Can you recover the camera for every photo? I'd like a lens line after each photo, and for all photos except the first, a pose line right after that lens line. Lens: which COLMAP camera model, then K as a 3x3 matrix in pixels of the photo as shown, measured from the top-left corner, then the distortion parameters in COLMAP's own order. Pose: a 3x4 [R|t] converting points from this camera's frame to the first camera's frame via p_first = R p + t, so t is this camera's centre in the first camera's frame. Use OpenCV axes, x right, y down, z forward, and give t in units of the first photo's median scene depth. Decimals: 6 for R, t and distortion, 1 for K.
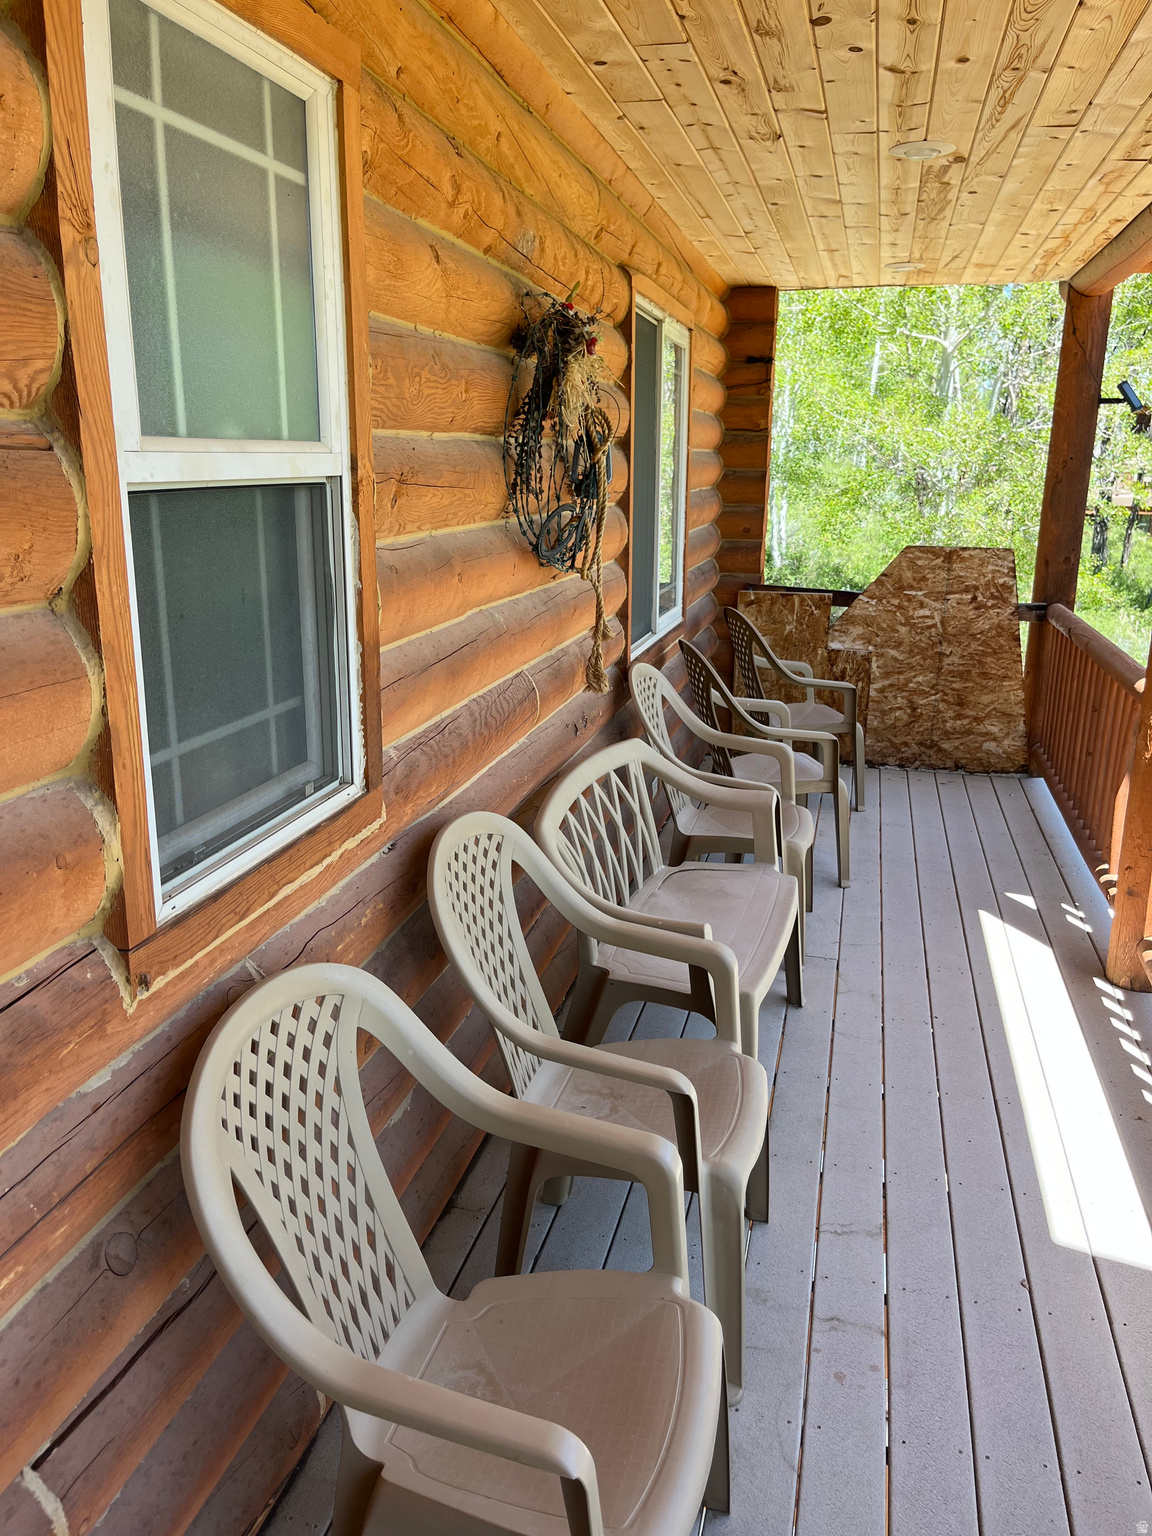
lens RADIAL K [[1175.8, 0, 576.0], [0, 1175.8, 768.0], [0, 0, 1]] dist [0.072800, -0.106978]
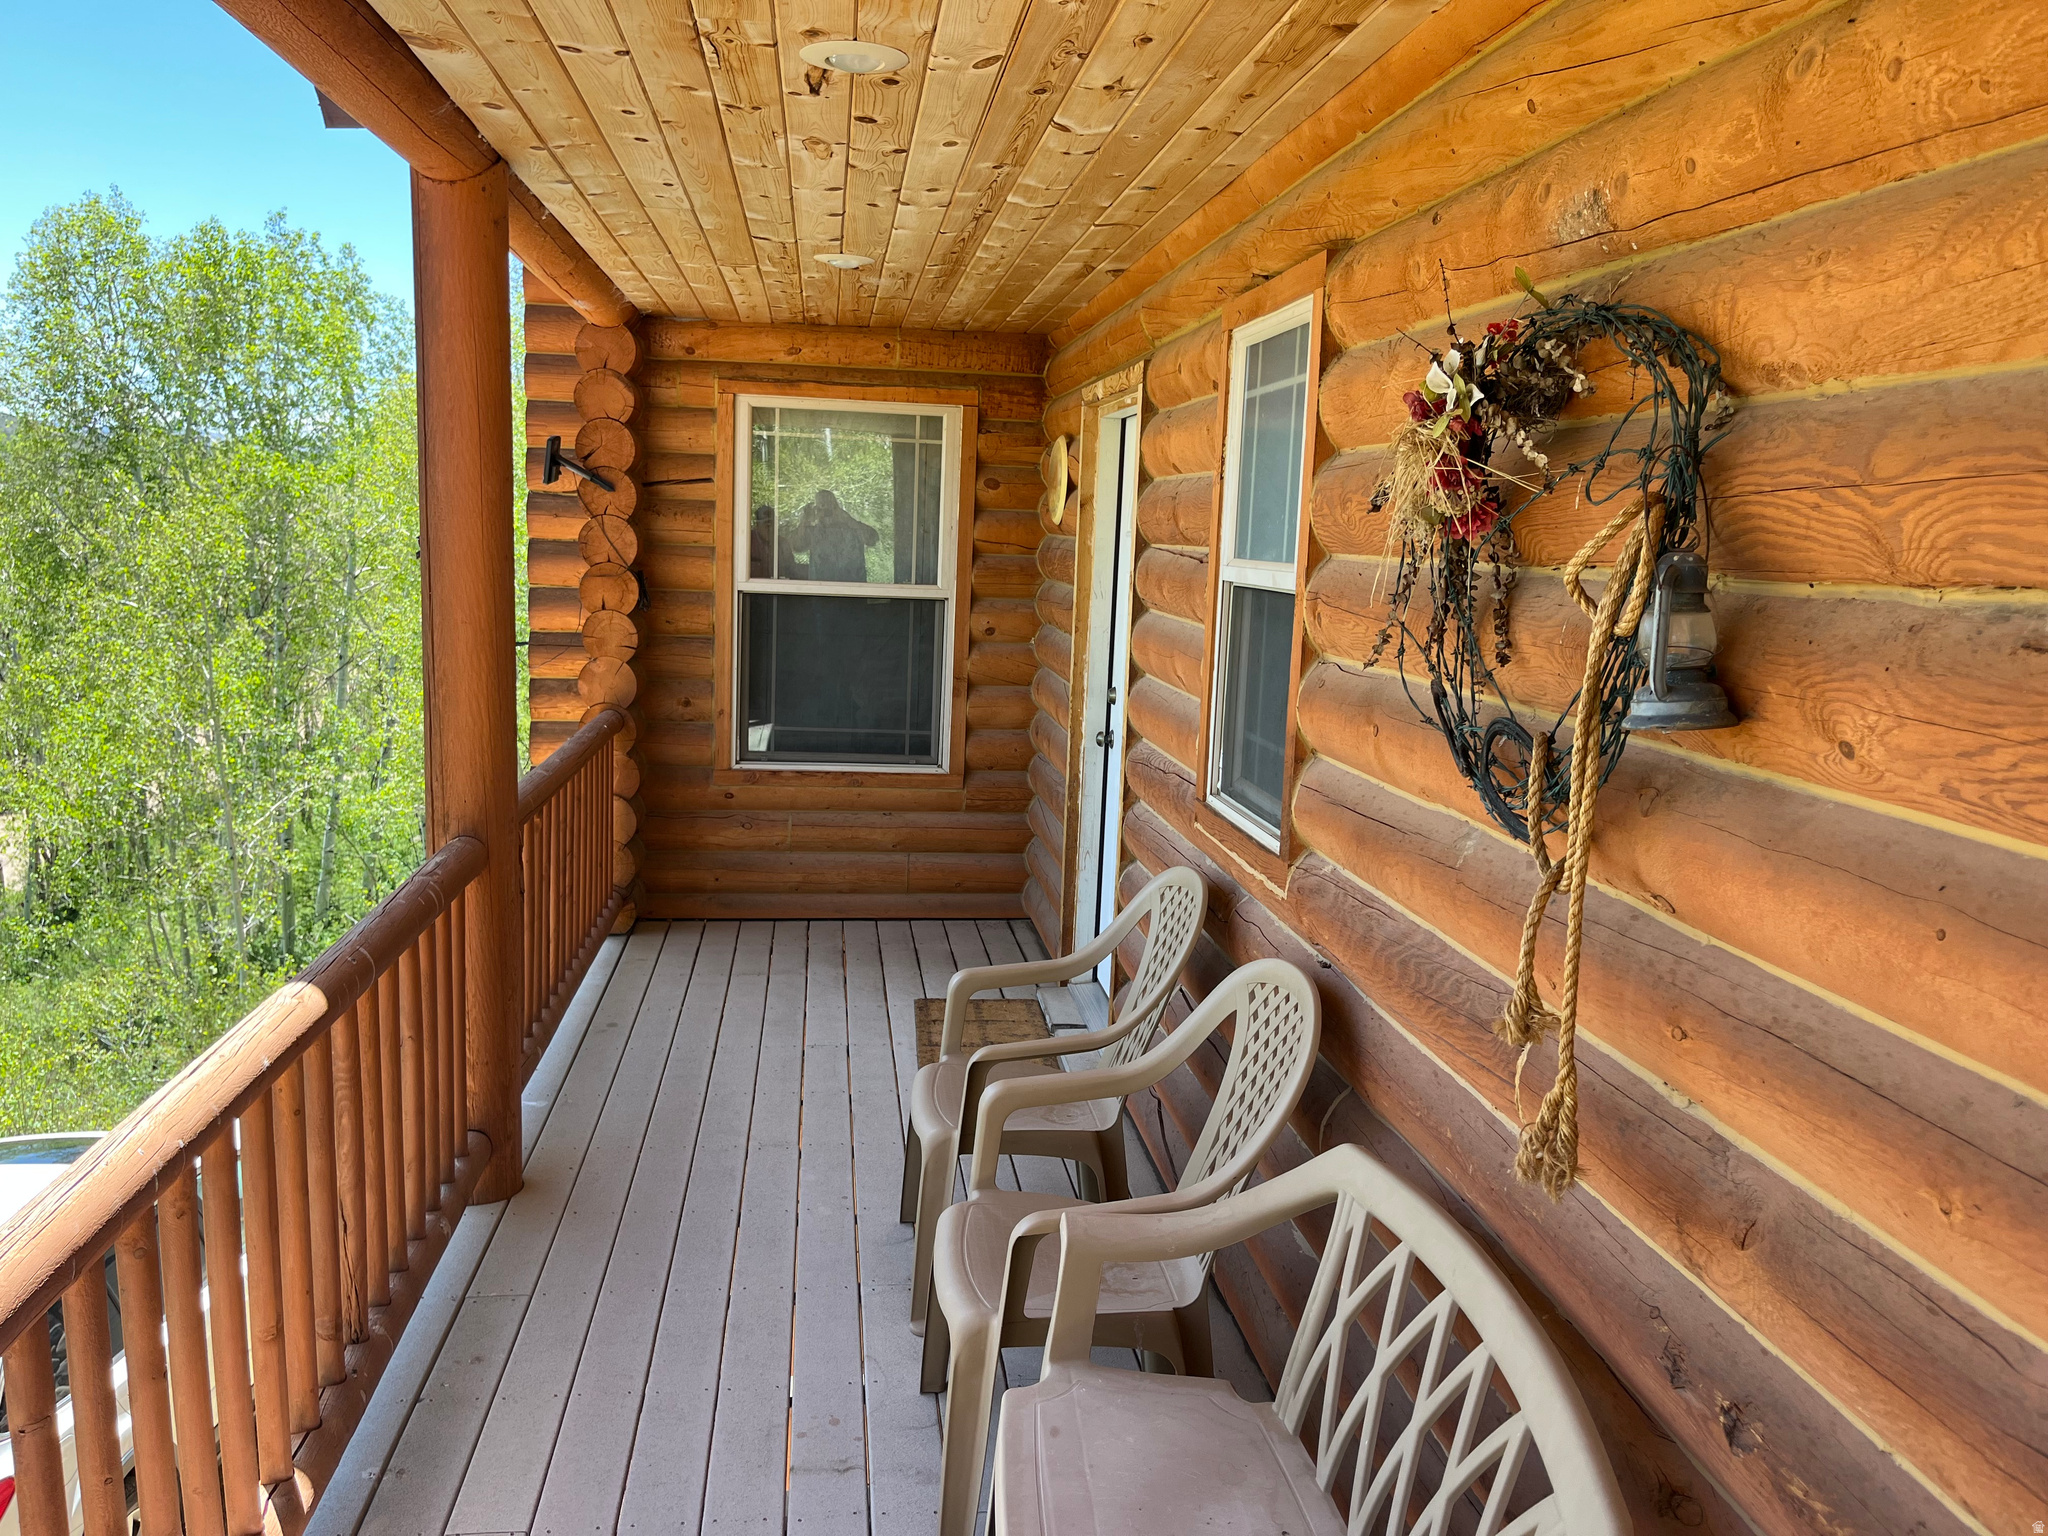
lens RADIAL K [[1567.8, 0, 1021.1], [0, 1567.8, 782.6], [0, 0, 1]] dist [0.072800, -0.106978]
pose [[-0.931979, 0.011141, -0.362342, 0.728835], [-0.140385, 0.910446, 0.389076, -0.719354], [0.334227, 0.413478, -0.846952, 2.580373]]
